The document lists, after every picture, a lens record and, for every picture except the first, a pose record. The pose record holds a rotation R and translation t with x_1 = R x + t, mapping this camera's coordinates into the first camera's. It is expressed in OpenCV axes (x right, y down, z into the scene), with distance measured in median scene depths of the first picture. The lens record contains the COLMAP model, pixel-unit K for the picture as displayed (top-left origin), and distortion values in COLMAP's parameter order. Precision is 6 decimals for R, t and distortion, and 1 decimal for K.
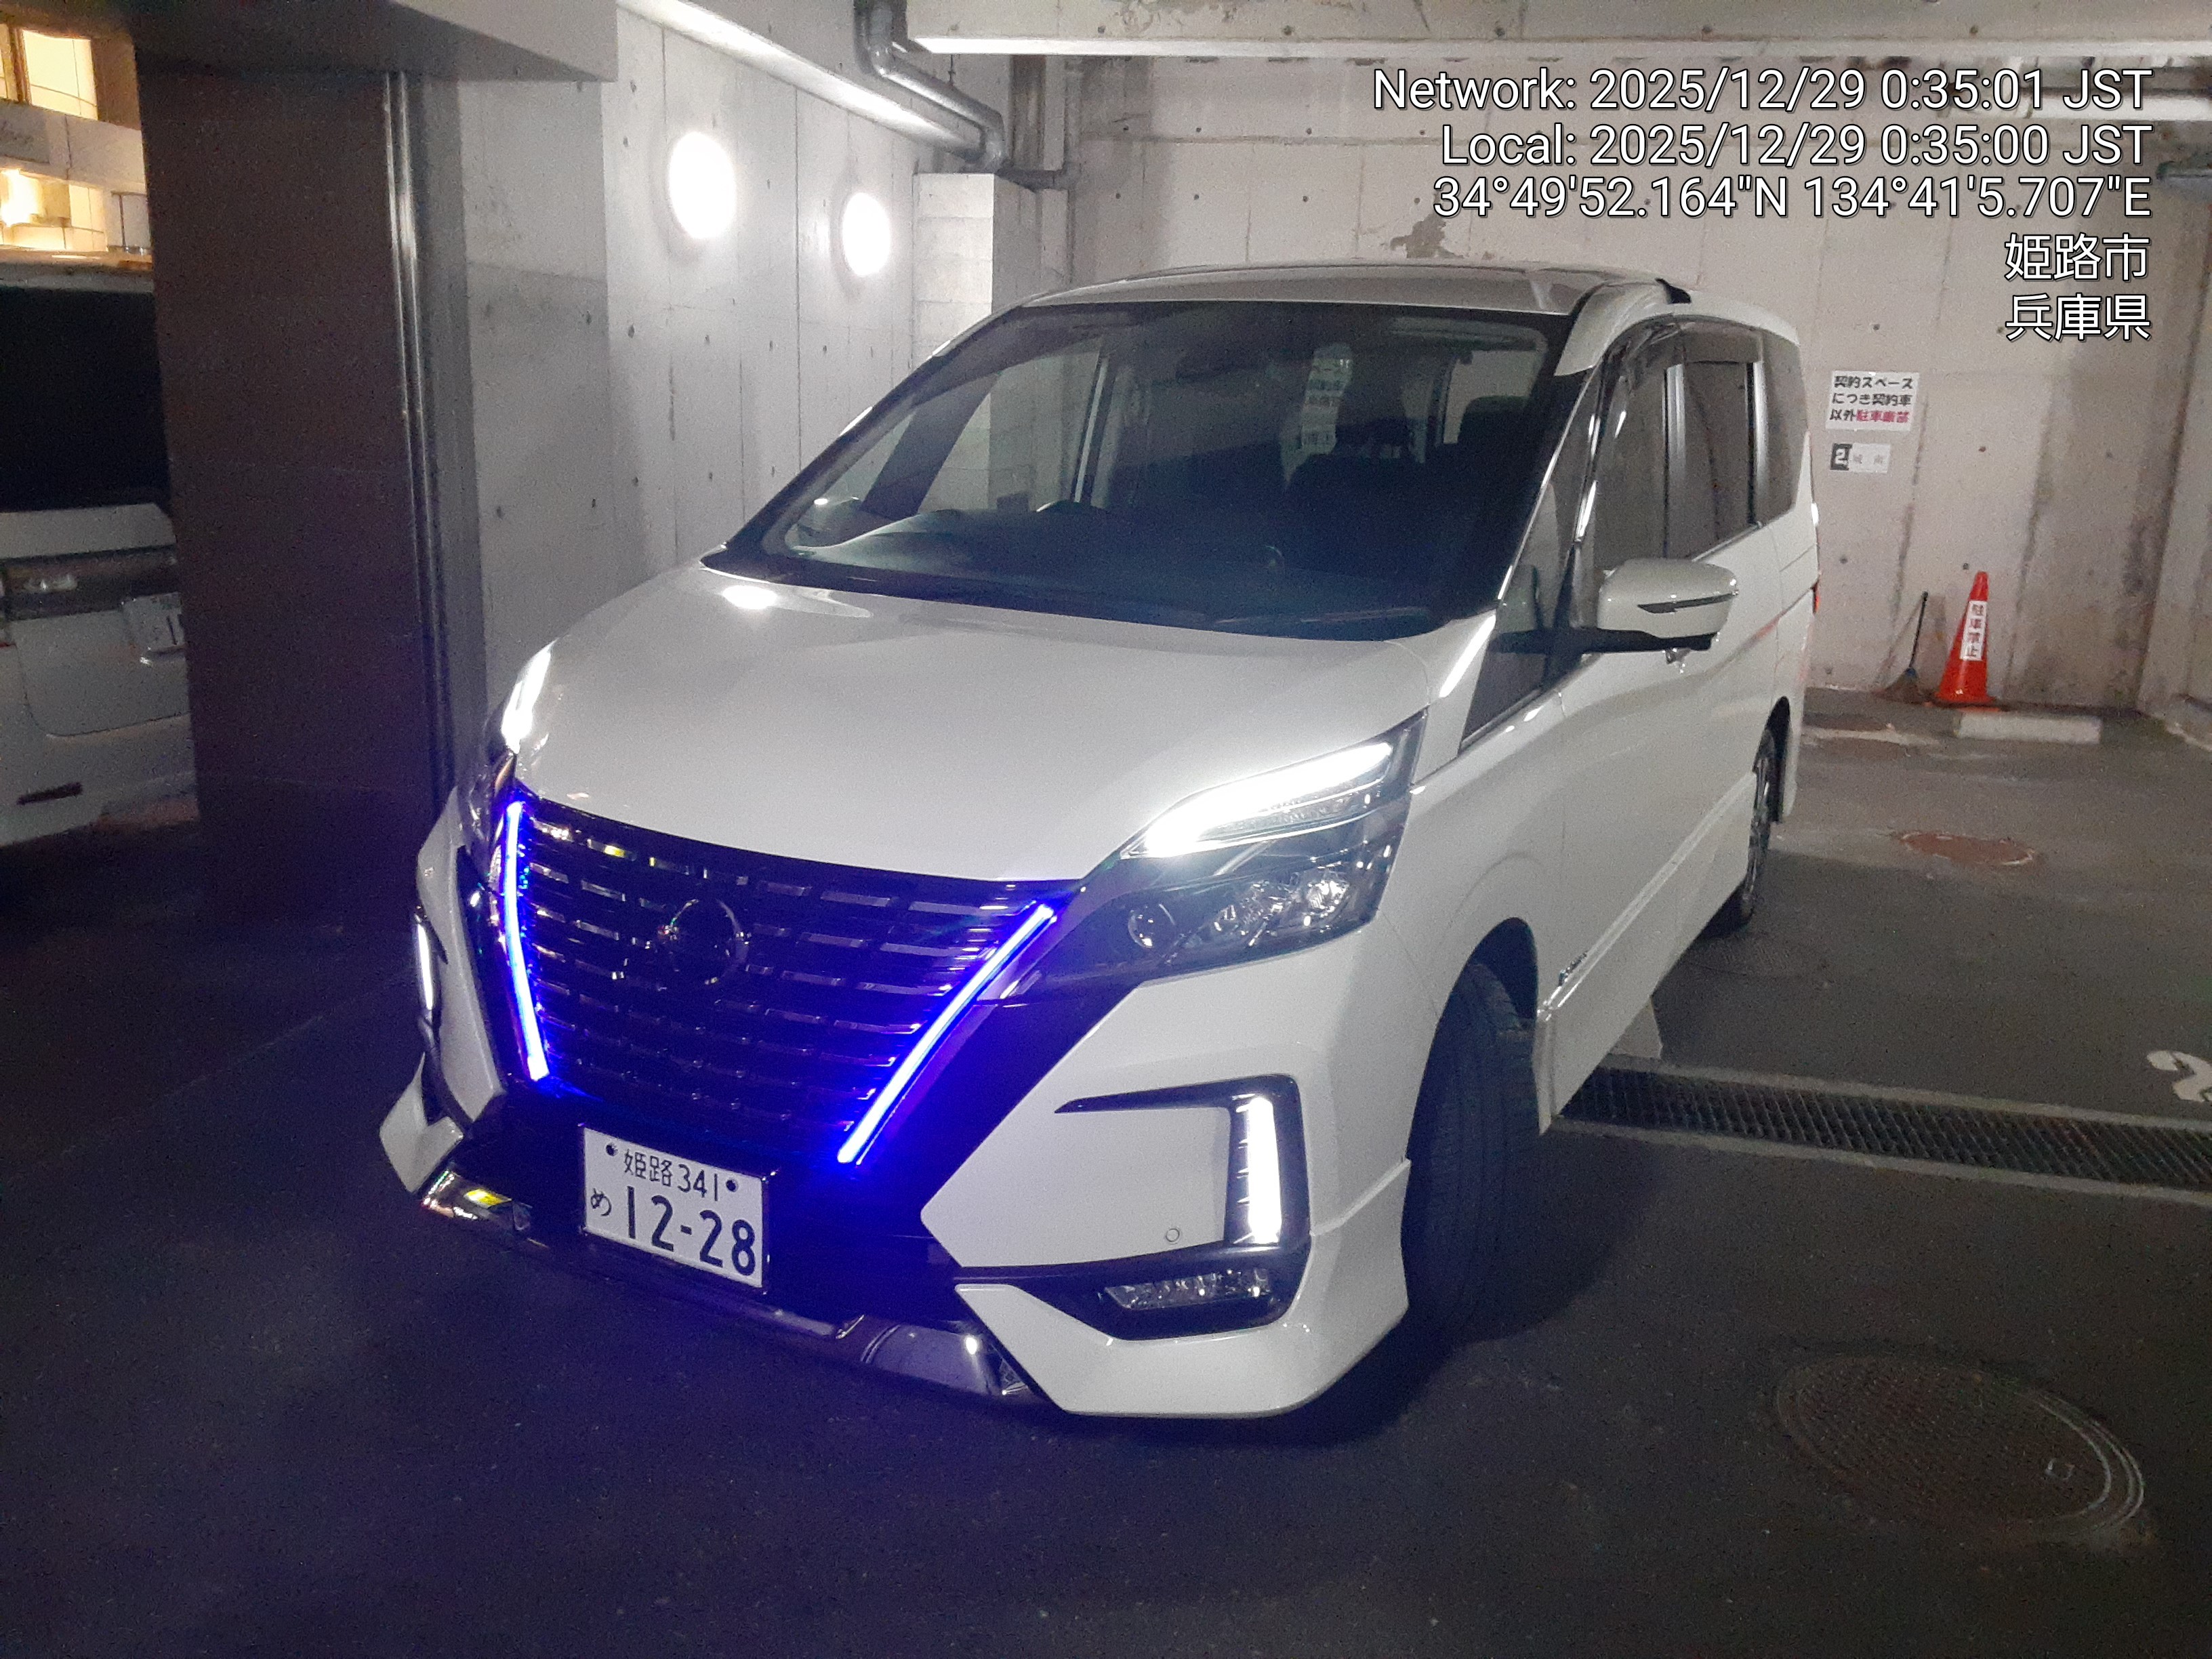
lens RADIAL K [[1777.1, 0, 1115.5], [0, 1777.1, 822.2], [0, 0, 1]] dist [0.121893, -0.187076]
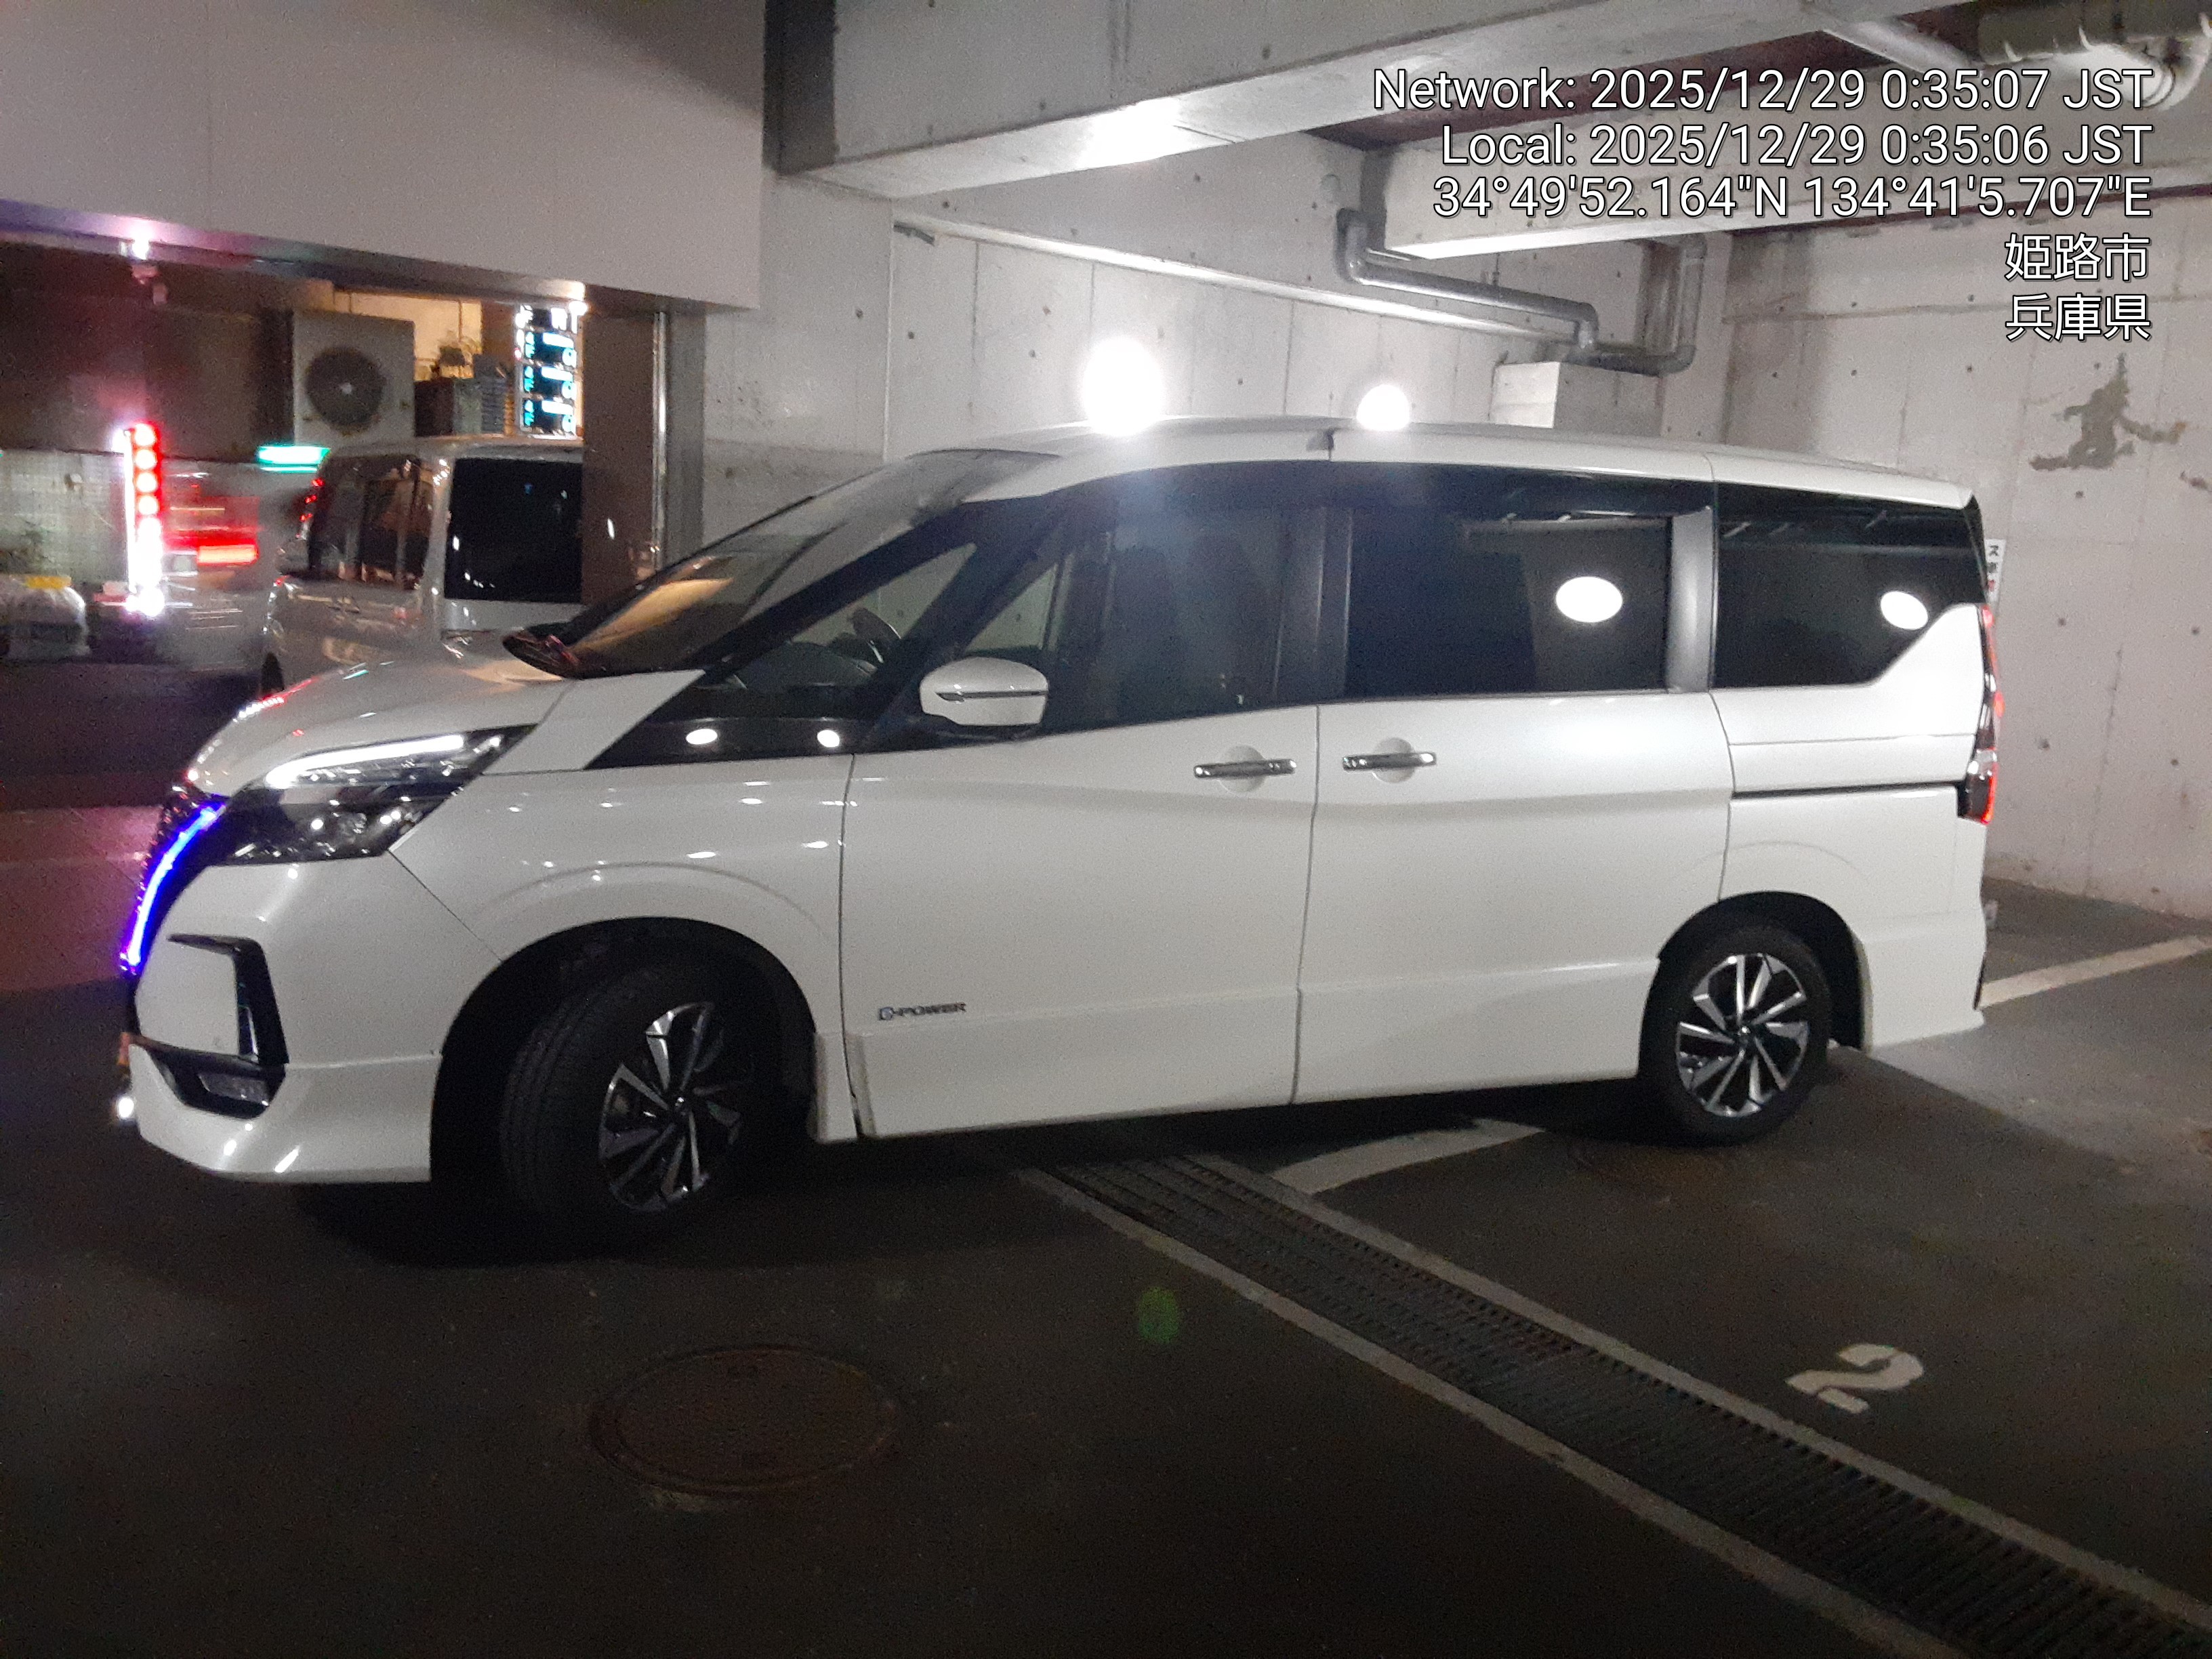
lens RADIAL K [[1768.2, 0, 1115.9], [0, 1768.2, 818.5], [0, 0, 1]] dist [0.133946, -0.202510]
pose [[0.780678, 0.109917, -0.615191, 1.421945], [-0.177721, 0.982813, -0.049928, -0.006162], [0.599131, 0.148310, 0.786795, 0.235527]]
